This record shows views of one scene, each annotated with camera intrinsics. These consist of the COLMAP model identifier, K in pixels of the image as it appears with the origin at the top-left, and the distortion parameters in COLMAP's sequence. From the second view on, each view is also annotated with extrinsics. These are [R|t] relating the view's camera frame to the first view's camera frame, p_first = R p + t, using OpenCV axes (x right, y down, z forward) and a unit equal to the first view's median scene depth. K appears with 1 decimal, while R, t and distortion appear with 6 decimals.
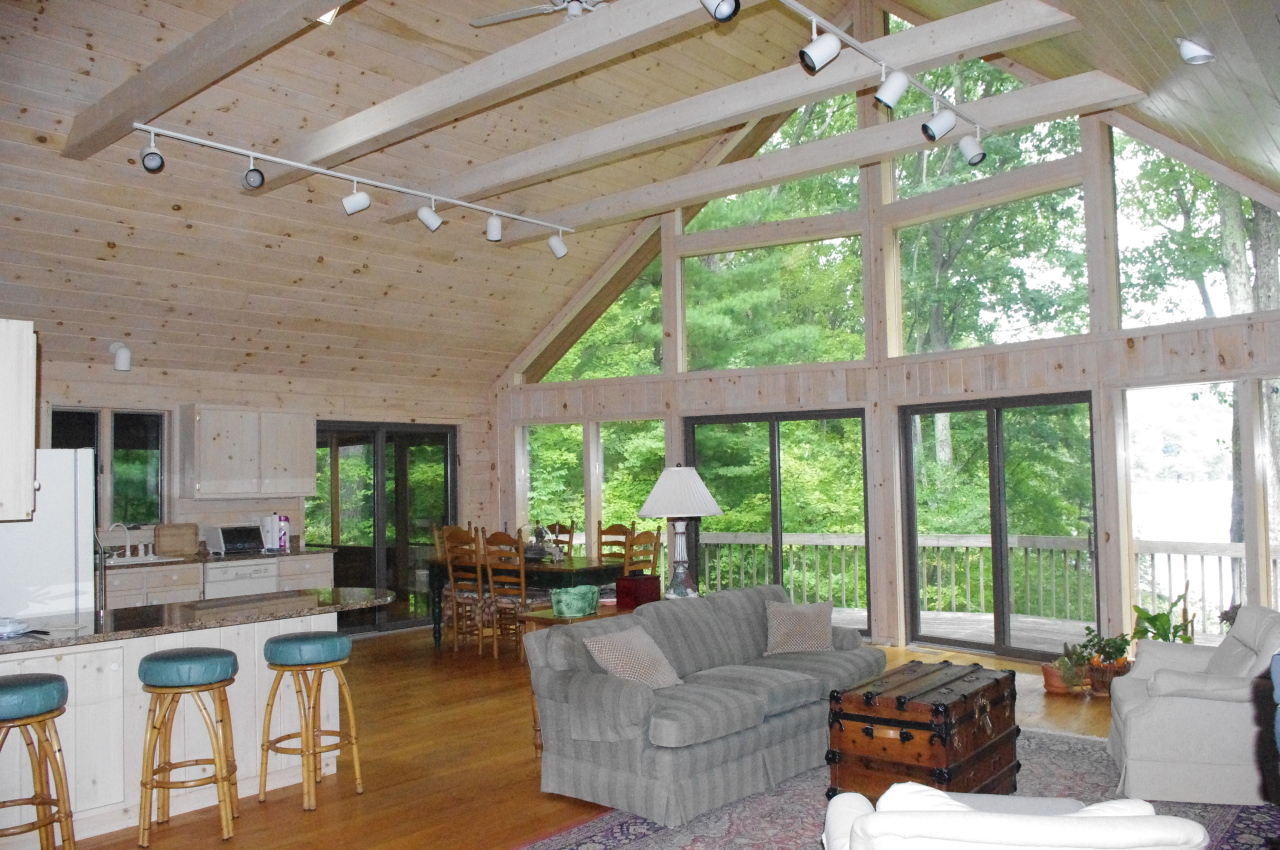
lens RADIAL K [[1005.7, 0, 639.1], [0, 1005.7, 427.3], [0, 0, 1]] dist [-0.087819, 0.041049]
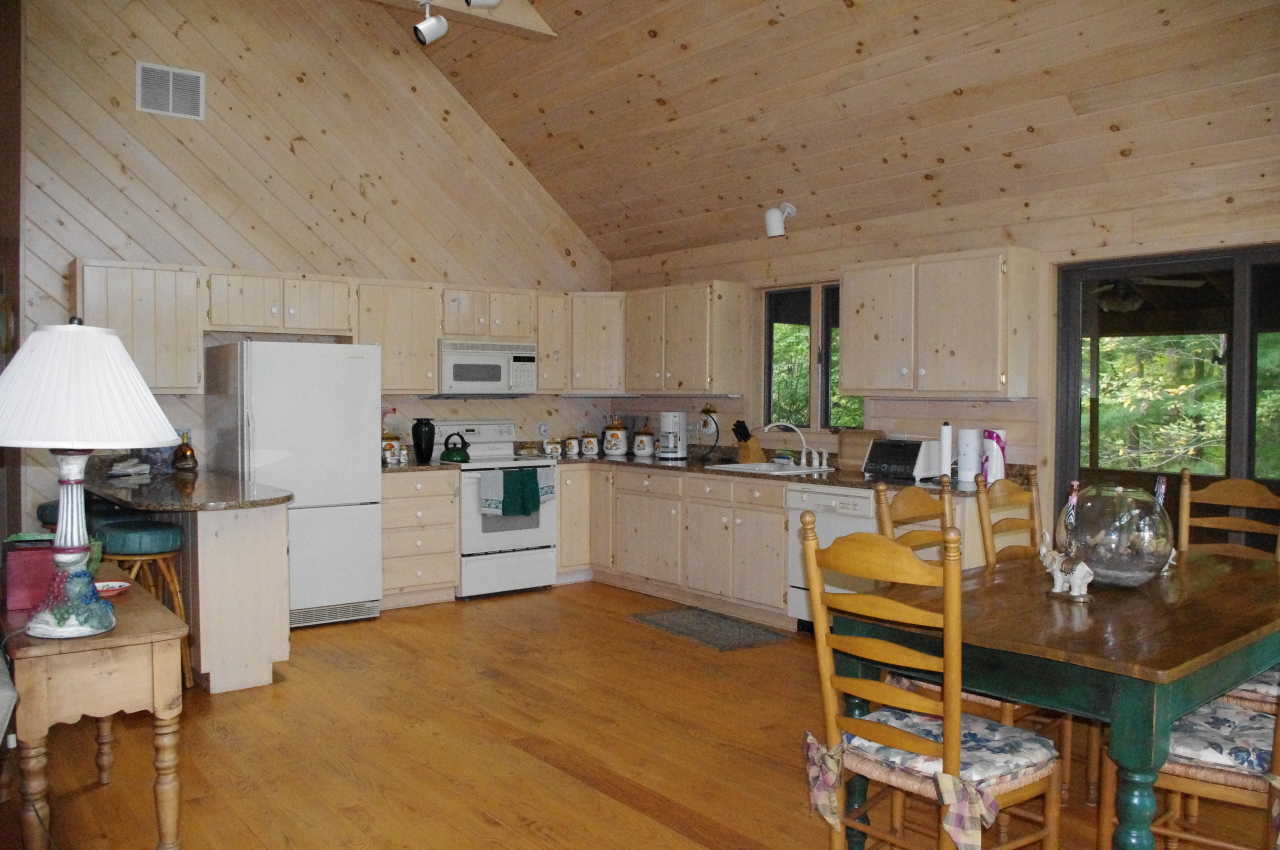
lens RADIAL K [[1005.7, 0, 640.7], [0, 1005.7, 424.2], [0, 0, 1]] dist [-0.087819, 0.041049]
pose [[-0.177411, 0.047848, -0.982973, 0.312759], [0.050543, 0.997942, 0.039455, 0.057612], [0.982838, -0.042683, -0.179465, 1.007837]]
